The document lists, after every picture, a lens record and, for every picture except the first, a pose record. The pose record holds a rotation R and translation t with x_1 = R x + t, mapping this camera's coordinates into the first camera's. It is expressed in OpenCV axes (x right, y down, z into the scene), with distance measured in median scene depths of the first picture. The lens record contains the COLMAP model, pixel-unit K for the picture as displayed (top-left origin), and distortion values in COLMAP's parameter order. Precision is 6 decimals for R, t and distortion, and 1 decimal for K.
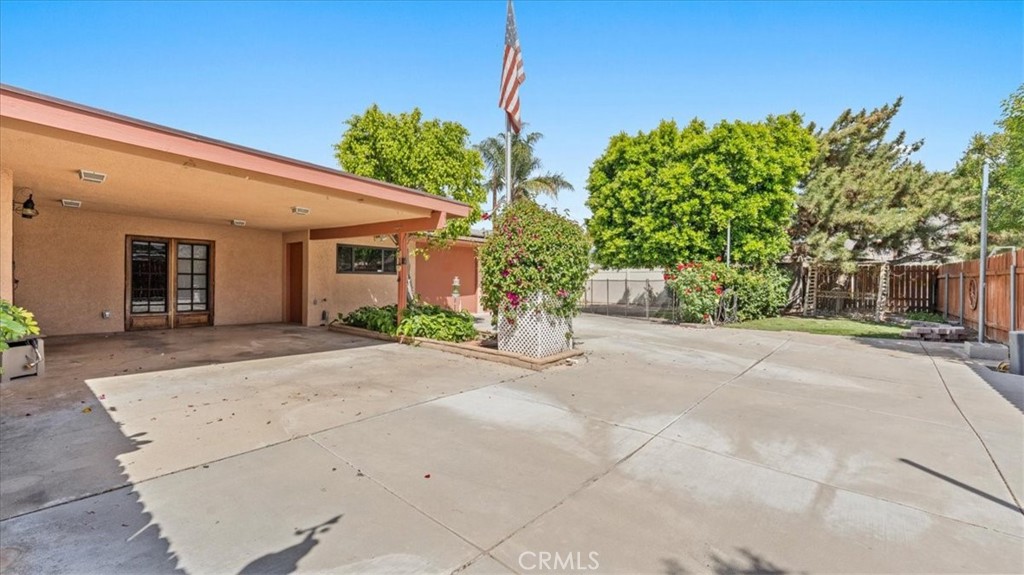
lens RADIAL K [[418.3, 0, 513.1], [0, 418.3, 282.0], [0, 0, 1]] dist [-0.000127, -0.000523]
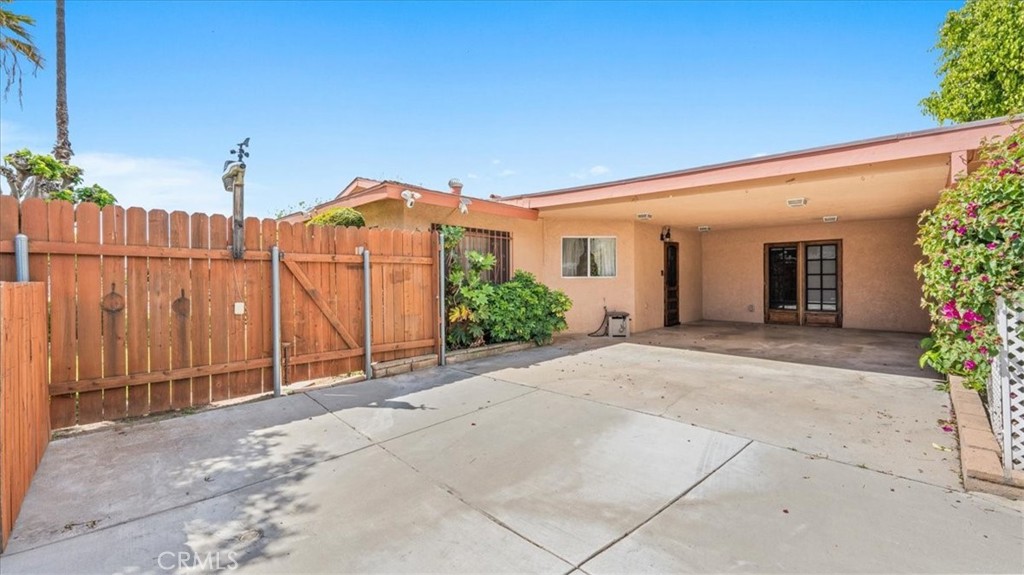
lens RADIAL K [[418.3, 0, 513.1], [0, 418.3, 282.0], [0, 0, 1]] dist [-0.000127, -0.000523]
pose [[-0.092884, -0.004095, -0.995668, 0.598387], [0.003536, 0.999984, -0.004443, 0.002632], [0.995671, -0.003934, -0.092869, 0.656075]]
